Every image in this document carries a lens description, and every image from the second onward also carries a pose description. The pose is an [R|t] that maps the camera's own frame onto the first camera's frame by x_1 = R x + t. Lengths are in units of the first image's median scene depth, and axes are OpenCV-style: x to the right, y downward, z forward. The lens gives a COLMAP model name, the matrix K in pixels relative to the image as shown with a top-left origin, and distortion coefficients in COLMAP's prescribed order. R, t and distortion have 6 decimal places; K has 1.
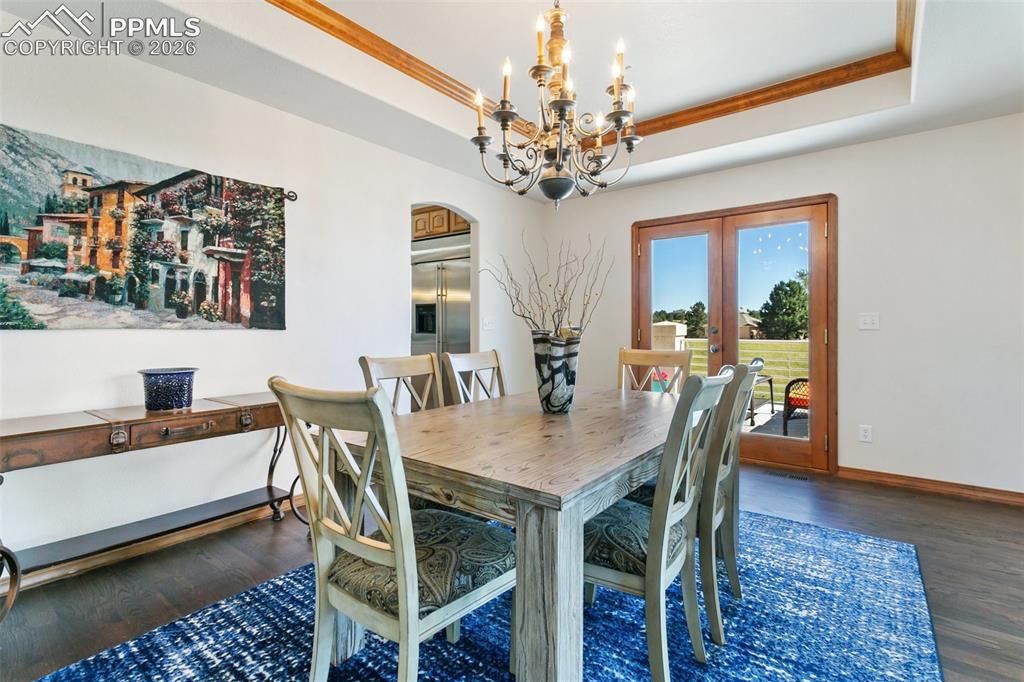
lens RADIAL K [[491.8, 0, 507.4], [0, 491.8, 329.8], [0, 0, 1]] dist [0.000474, 0.001028]
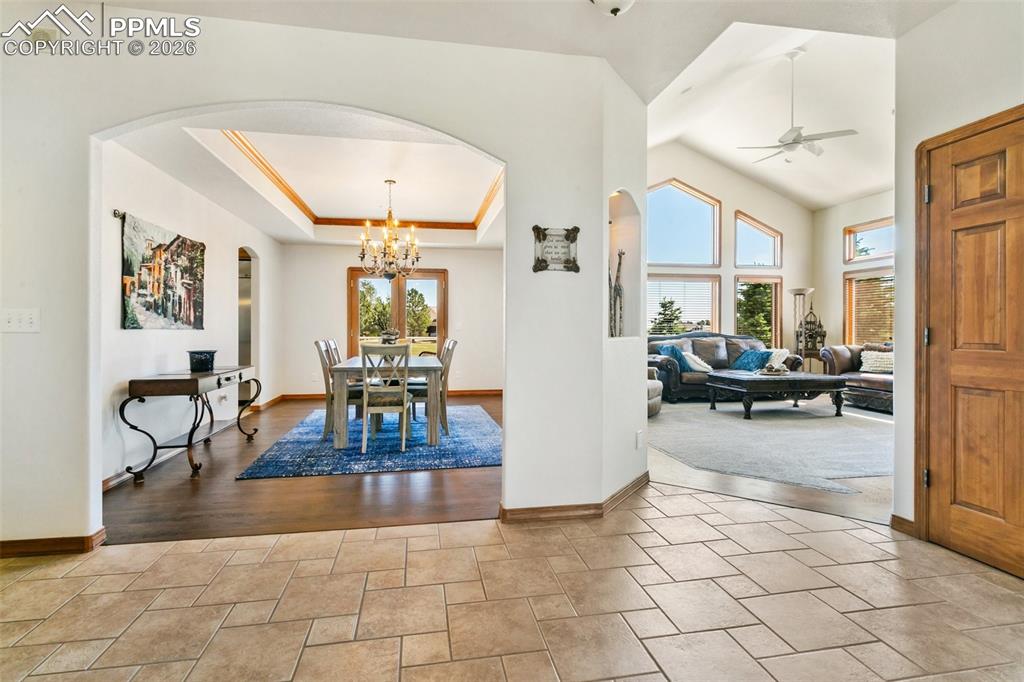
lens RADIAL K [[491.8, 0, 507.4], [0, 491.8, 329.8], [0, 0, 1]] dist [0.000474, 0.001028]
pose [[0.665669, 0.002574, 0.746243, -1.193159], [-0.002077, 0.999997, -0.001597, 0.001373], [-0.746245, -0.000487, 0.665672, -1.003824]]
